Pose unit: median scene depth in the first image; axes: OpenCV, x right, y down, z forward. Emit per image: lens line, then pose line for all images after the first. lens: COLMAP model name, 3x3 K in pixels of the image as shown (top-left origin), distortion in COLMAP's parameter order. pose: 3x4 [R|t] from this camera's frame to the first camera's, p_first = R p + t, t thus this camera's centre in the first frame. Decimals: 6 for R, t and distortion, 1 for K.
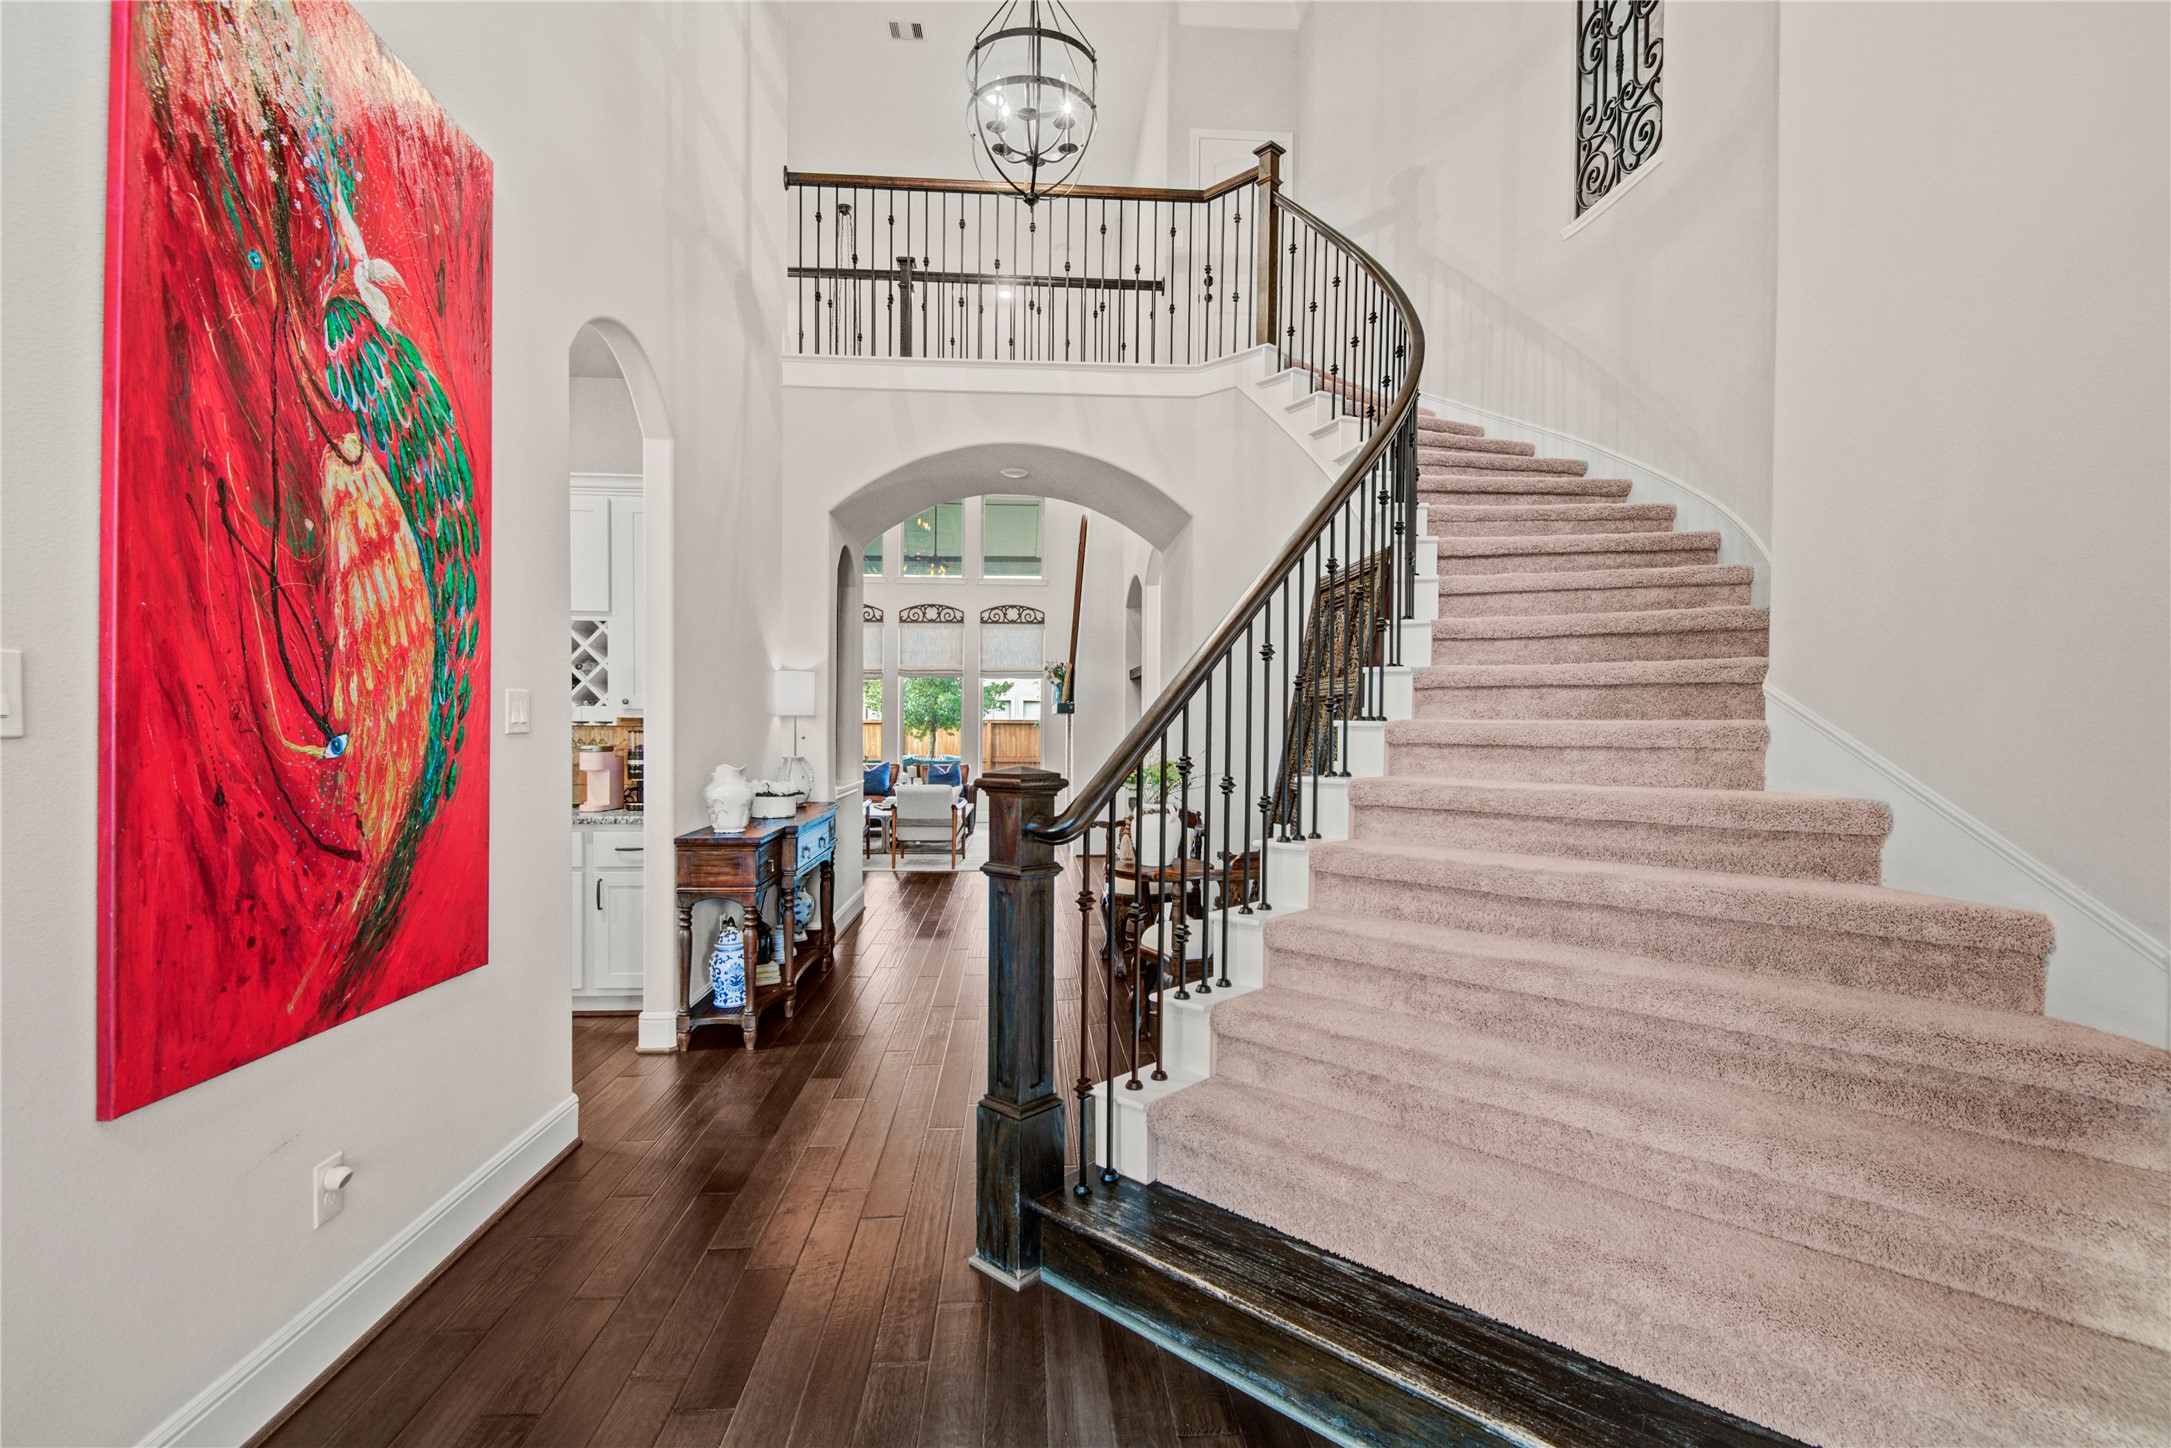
lens RADIAL K [[987.5, 0, 1083.2], [0, 987.5, 733.1], [0, 0, 1]] dist [0.005498, -0.004596]
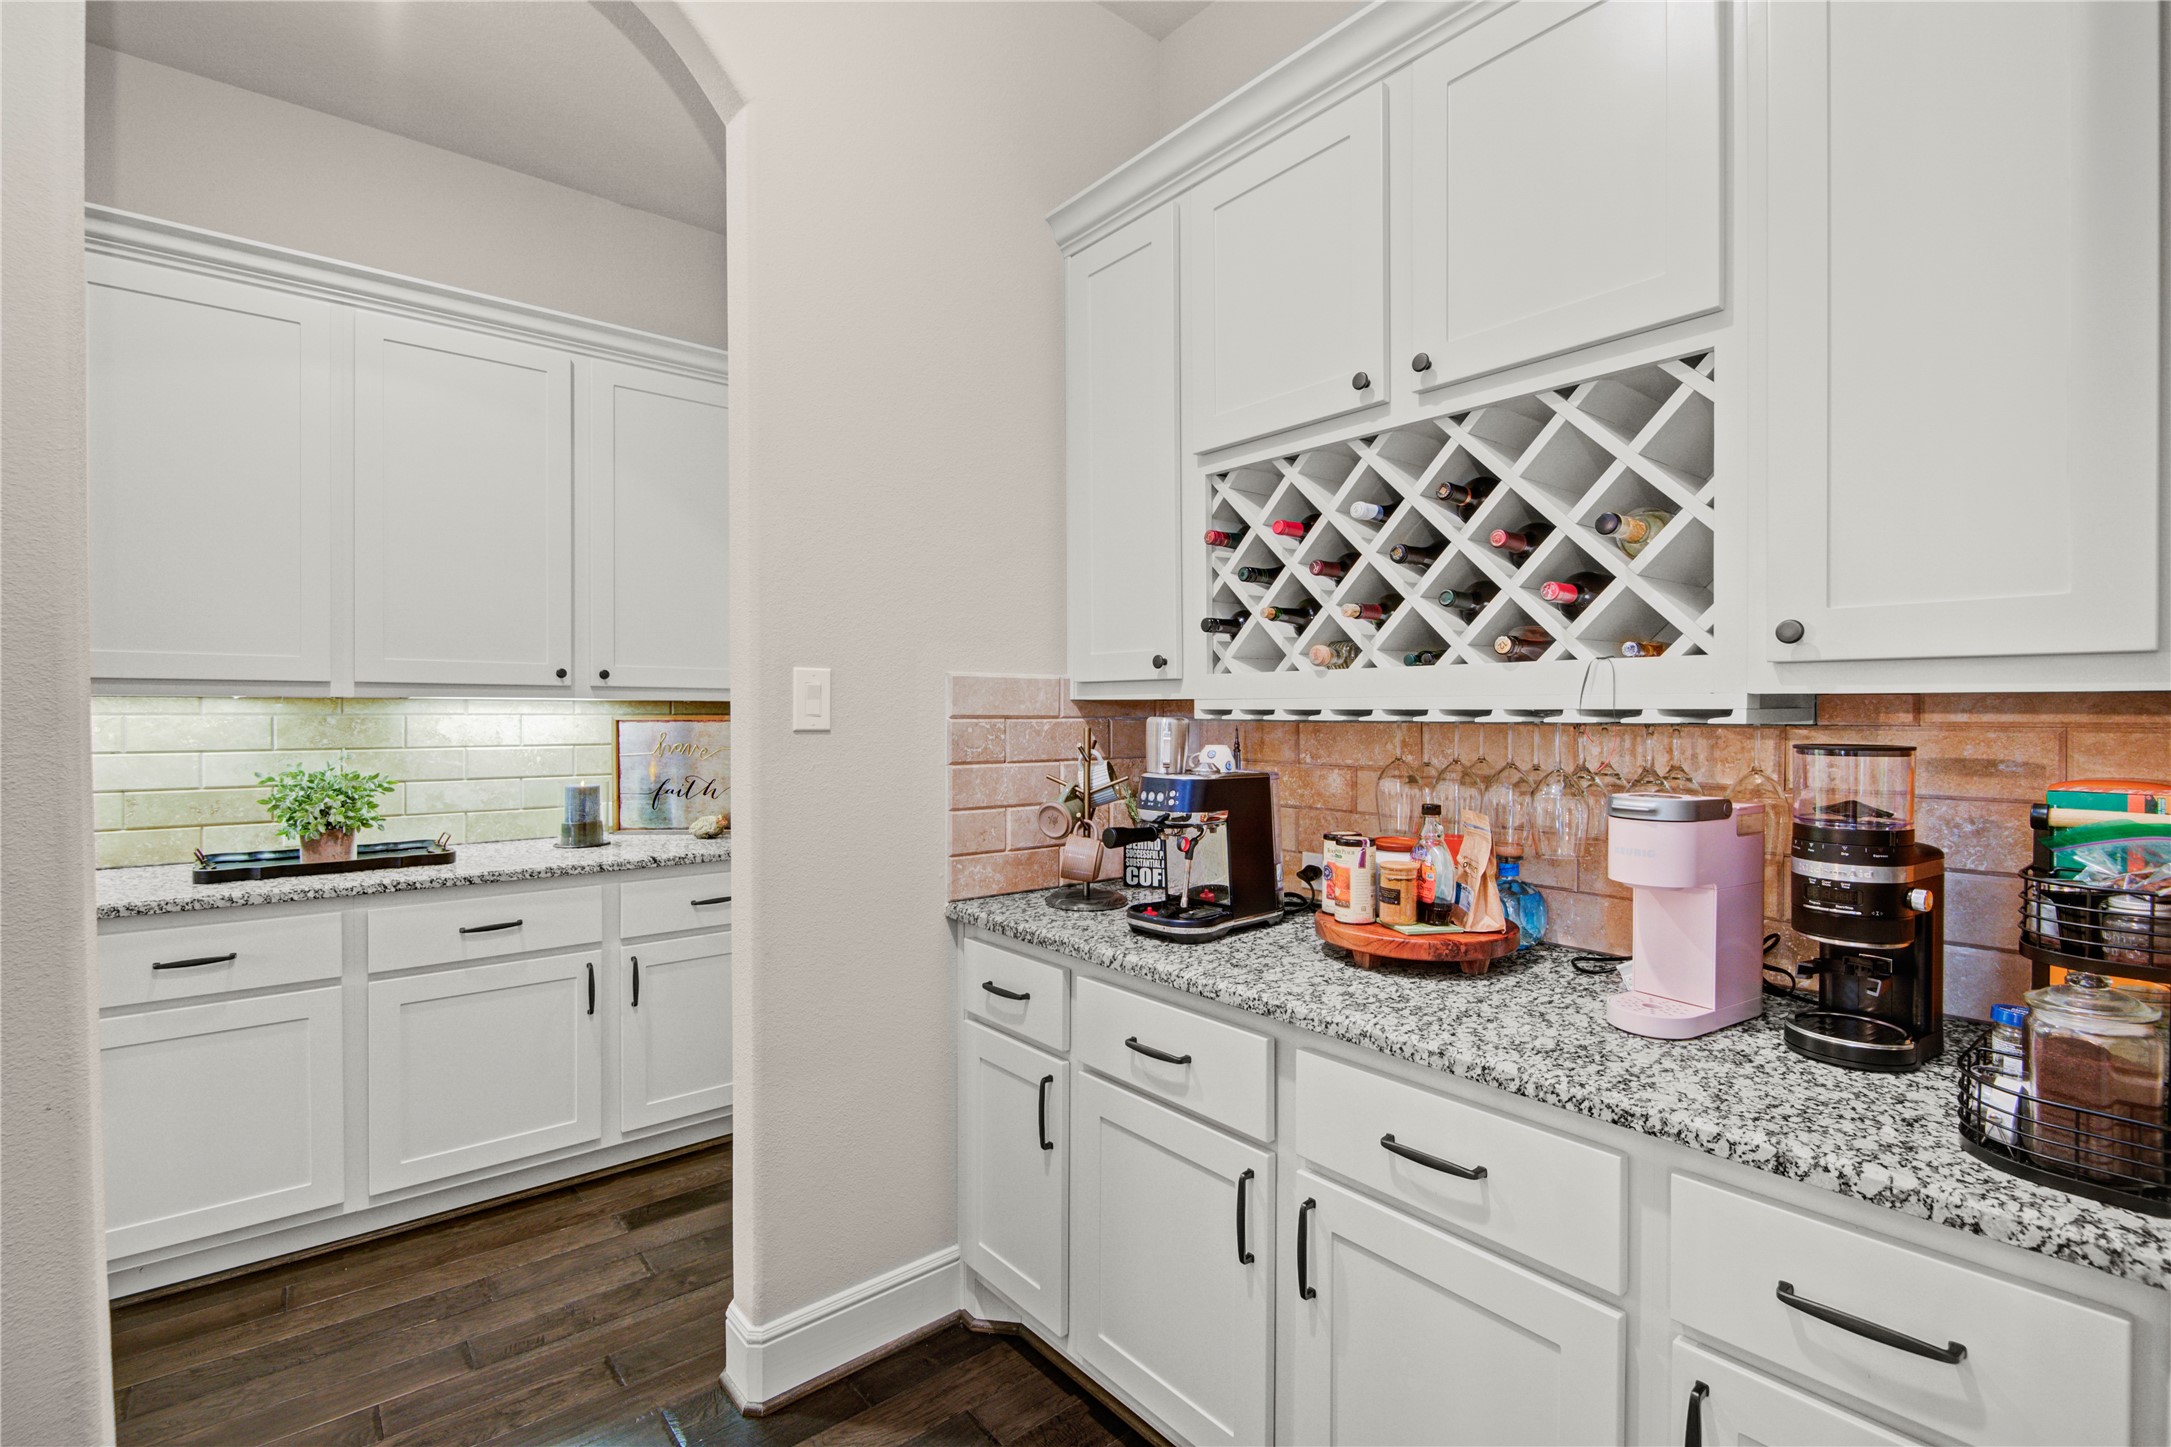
lens RADIAL K [[987.5, 0, 1086.6], [0, 987.5, 724.0], [0, 0, 1]] dist [0.005498, -0.004596]
pose [[0.589832, 0.003693, -0.807517, -0.359212], [-0.006769, 0.999977, -0.000372, -0.006722], [0.807497, 0.005686, 0.589844, 0.692985]]
